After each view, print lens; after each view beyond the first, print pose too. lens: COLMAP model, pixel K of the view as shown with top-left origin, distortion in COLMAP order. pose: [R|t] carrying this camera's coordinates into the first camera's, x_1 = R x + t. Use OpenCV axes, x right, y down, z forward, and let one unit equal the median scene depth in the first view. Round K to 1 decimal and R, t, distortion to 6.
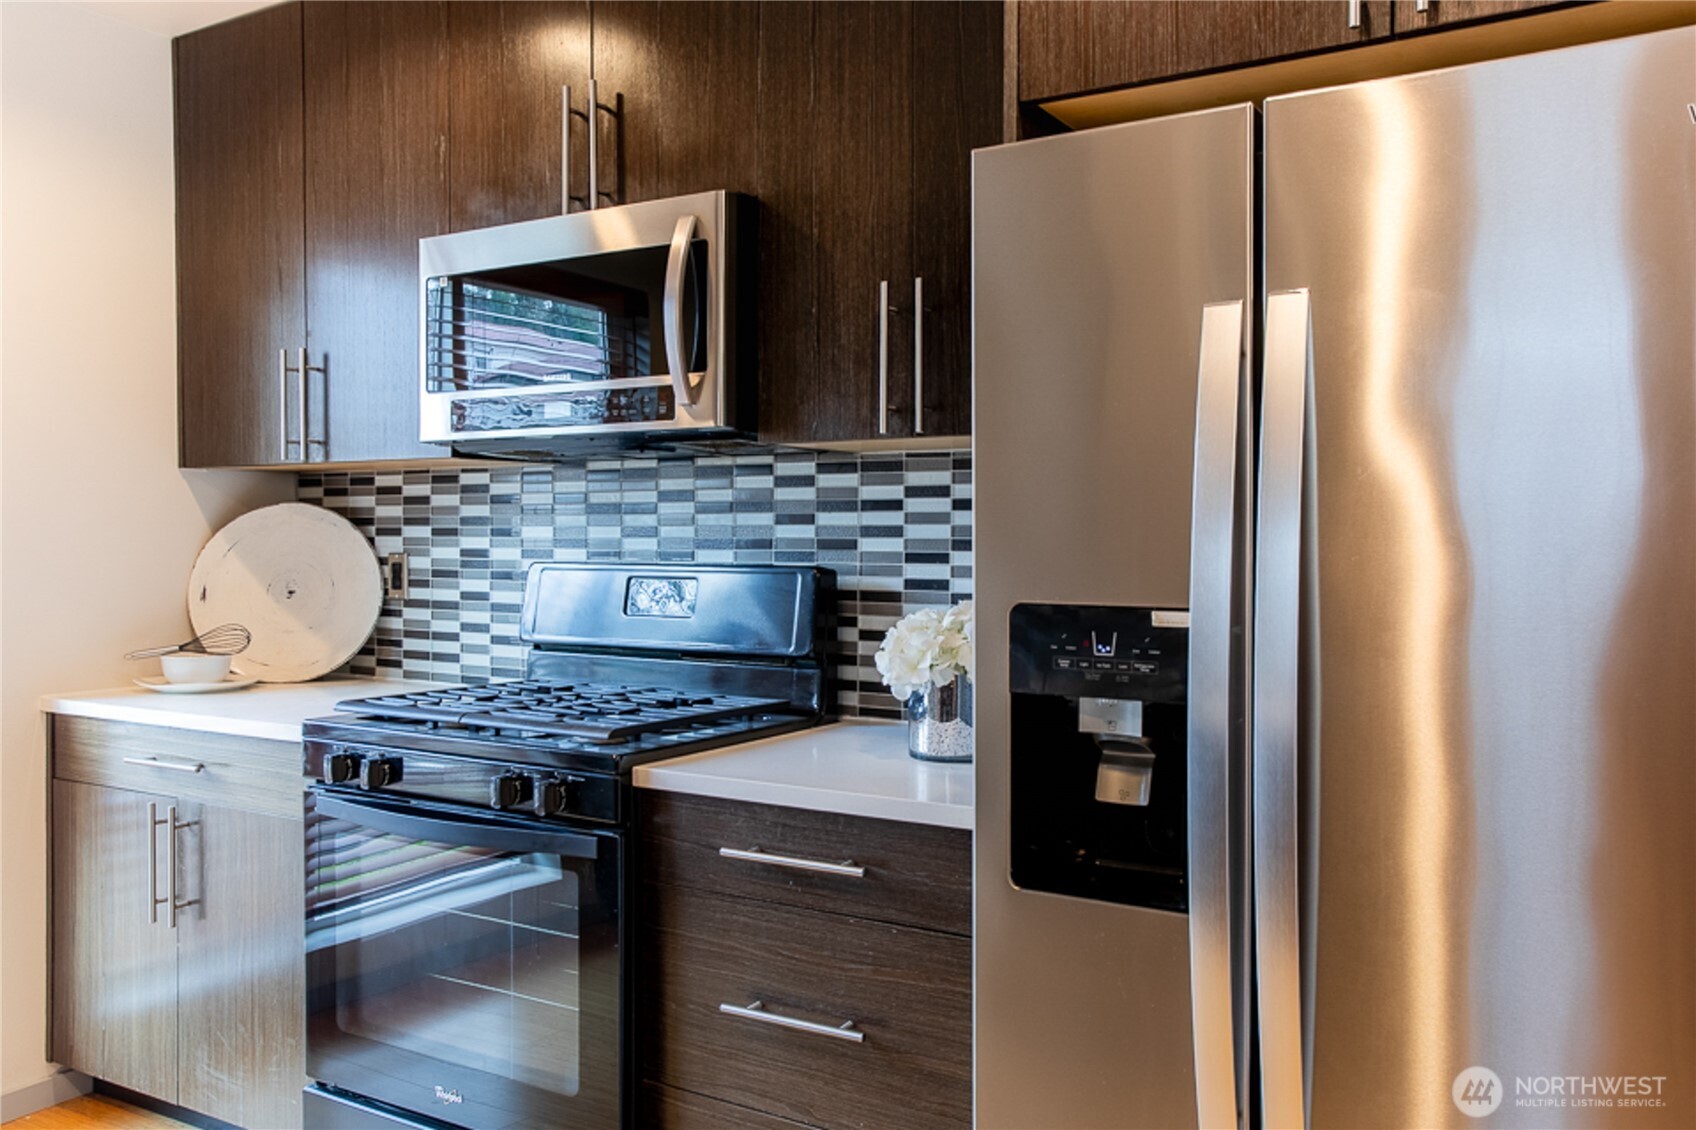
lens RADIAL K [[1438.2, 0, 857.5], [0, 1438.2, 559.3], [0, 0, 1]] dist [0.013151, 0.041281]
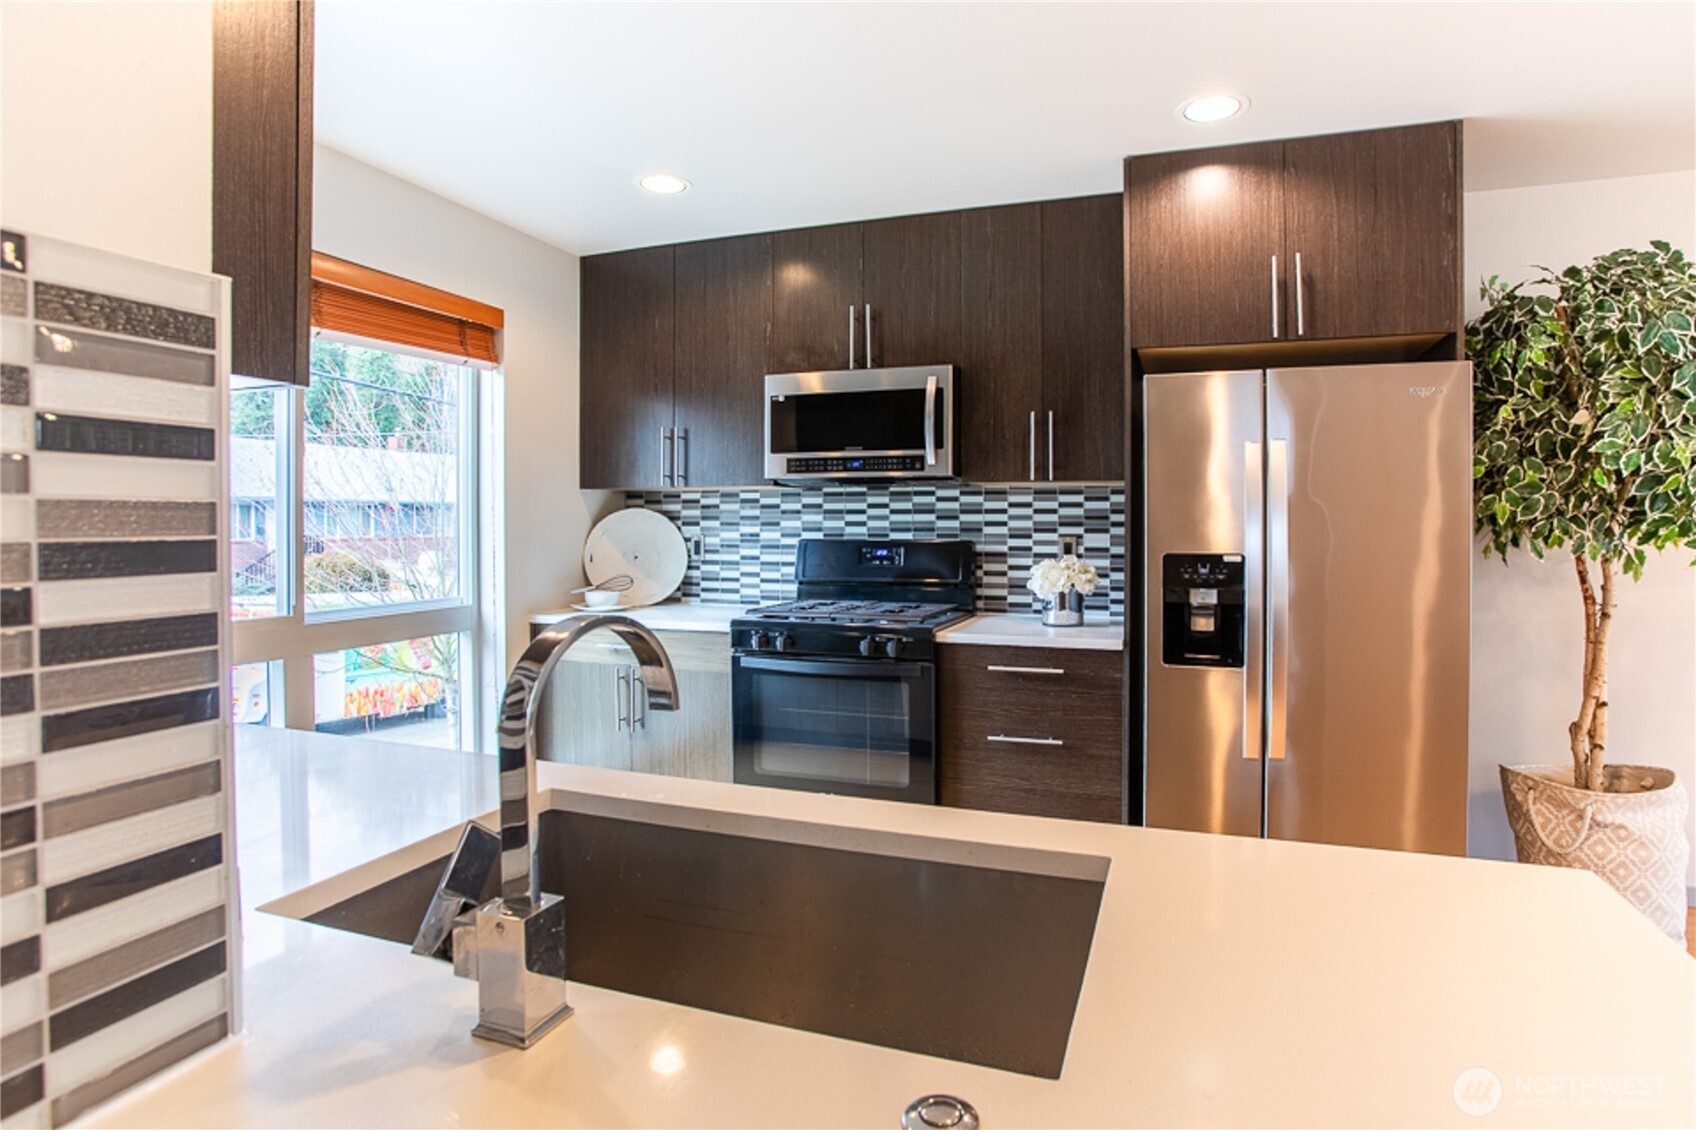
lens RADIAL K [[907.6, 0, 942.7], [0, 907.6, 521.3], [0, 0, 1]] dist [-0.028635, 0.015727]
pose [[0.964471, -0.000777, 0.264189, -0.359471], [0.005671, 0.999826, -0.017763, 0.000271], [-0.264129, 0.018631, 0.964307, -0.229867]]
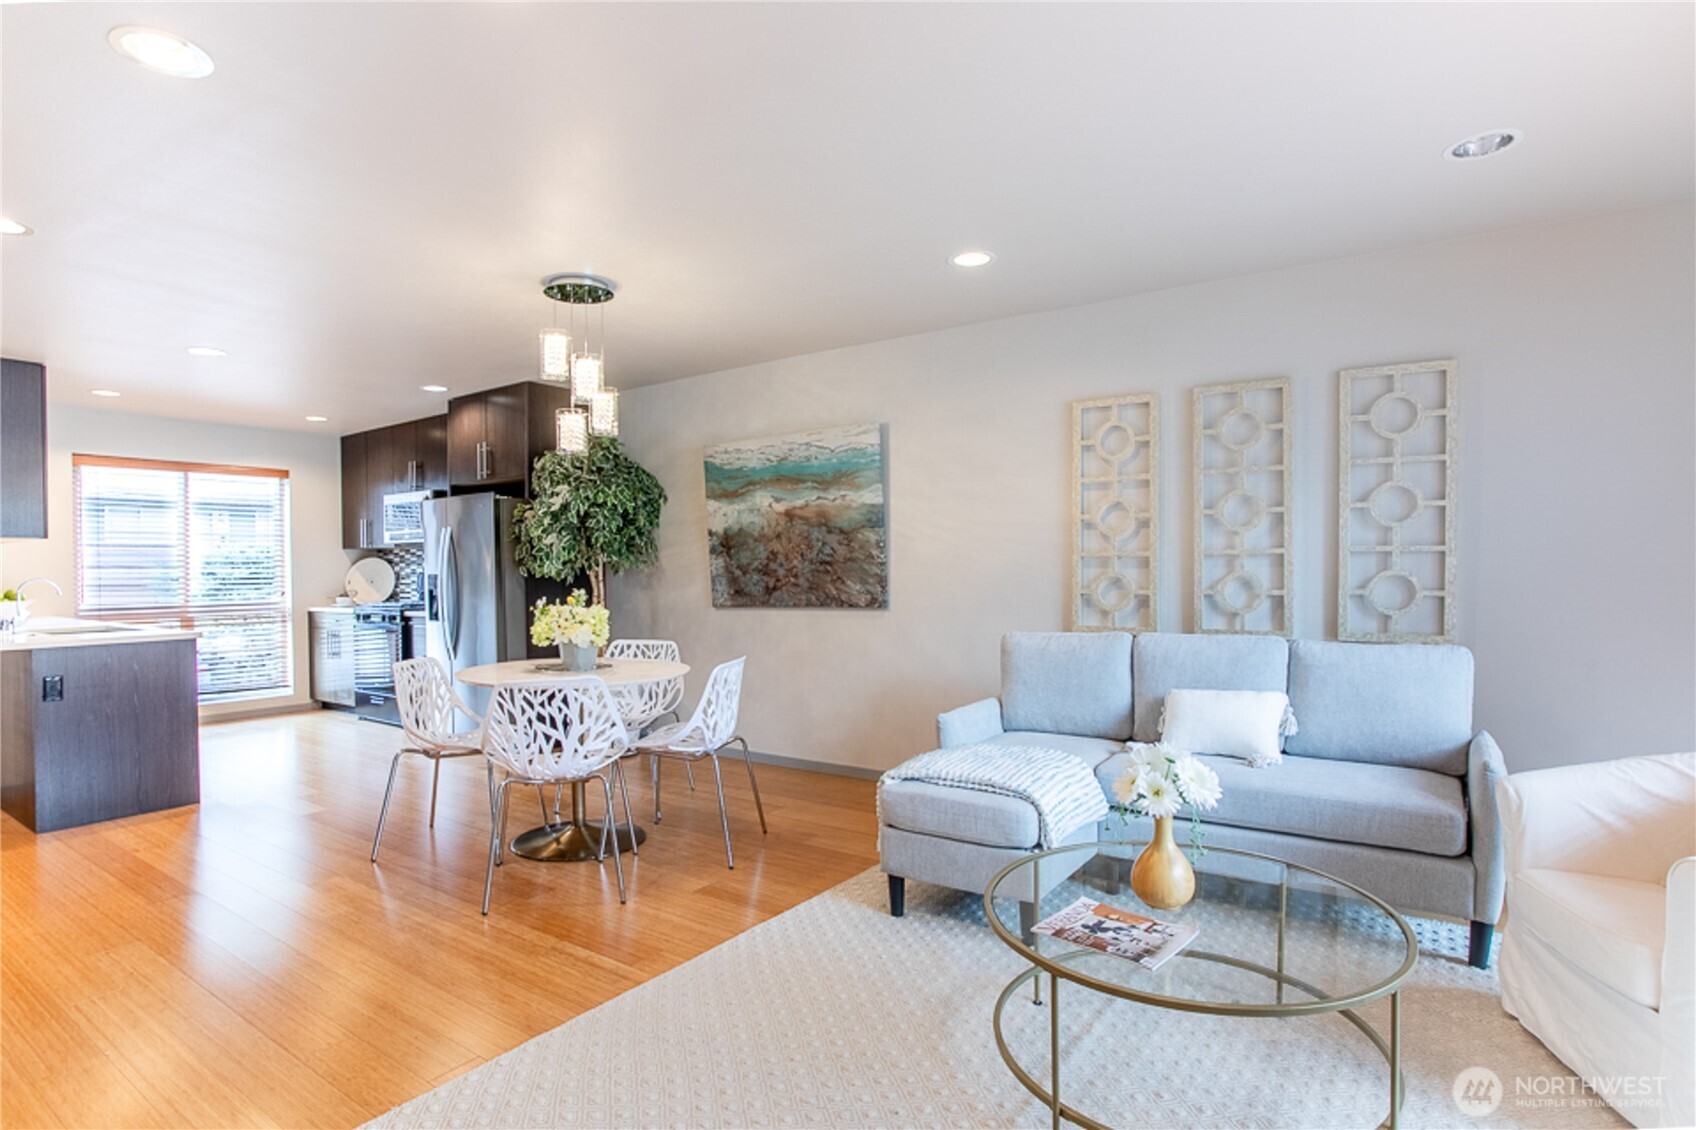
lens RADIAL K [[907.6, 0, 793.4], [0, 907.6, 575.6], [0, 0, 1]] dist [-0.028635, 0.015727]
pose [[0.994833, -0.016340, -0.100206, 1.034377], [0.015848, 0.999858, -0.005695, 0.042015], [0.100285, 0.004078, 0.994950, -1.355557]]
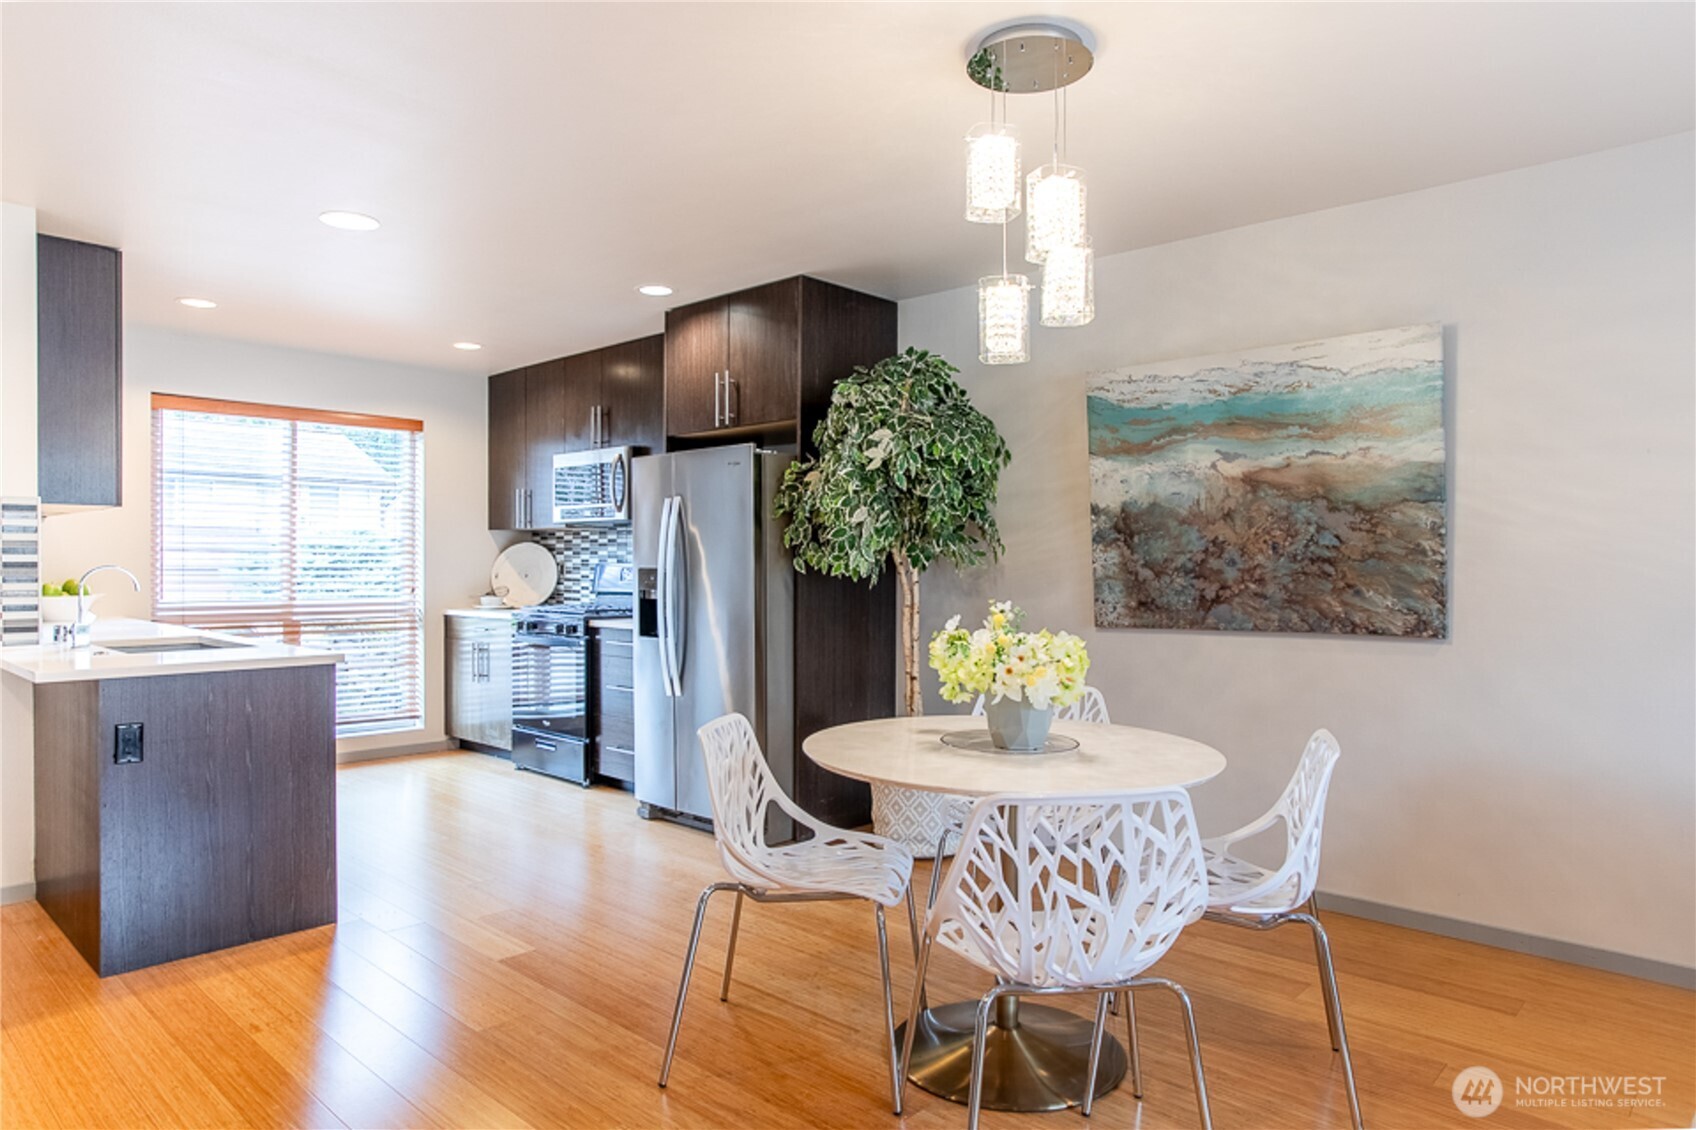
lens RADIAL K [[1111.6, 0, 837.5], [0, 1111.6, 568.8], [0, 0, 1]] dist [-0.033982, 0.019693]
pose [[0.978141, 0.000152, -0.207942, 0.685688], [-0.002398, 0.999941, -0.010548, 0.034390], [0.207928, 0.010816, 0.978084, -1.027126]]
